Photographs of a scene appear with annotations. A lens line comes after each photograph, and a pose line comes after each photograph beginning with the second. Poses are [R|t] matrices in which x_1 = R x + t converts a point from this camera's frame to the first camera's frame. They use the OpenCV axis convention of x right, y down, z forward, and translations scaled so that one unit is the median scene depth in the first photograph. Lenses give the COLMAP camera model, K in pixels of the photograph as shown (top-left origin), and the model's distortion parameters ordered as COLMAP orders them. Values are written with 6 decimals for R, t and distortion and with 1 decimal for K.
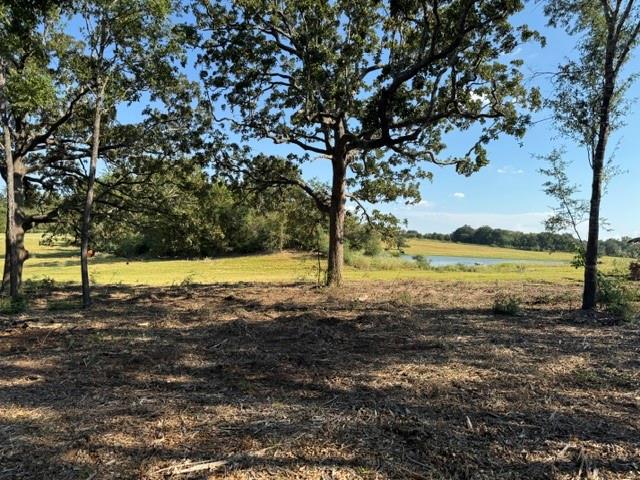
lens RADIAL K [[454.4, 0, 318.3], [0, 454.4, 235.5], [0, 0, 1]] dist [0.085631, -0.095209]
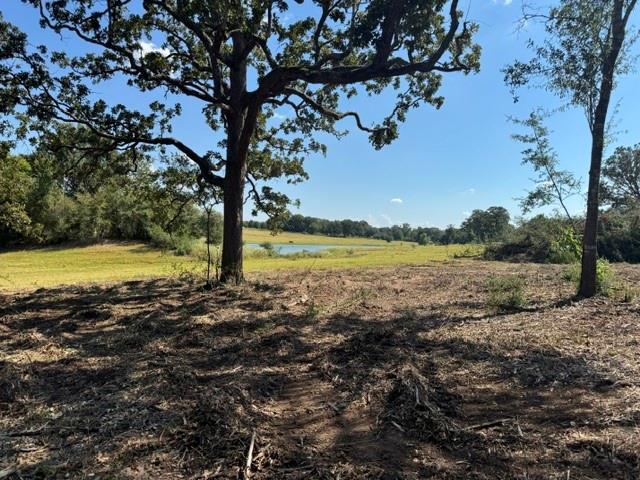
lens RADIAL K [[454.4, 0, 326.0], [0, 454.4, 242.7], [0, 0, 1]] dist [0.085631, -0.095209]
pose [[0.912668, -0.021652, 0.408127, -0.111282], [0.004951, 0.999108, 0.041933, 0.010737], [-0.408671, -0.036250, 0.911962, 0.210916]]
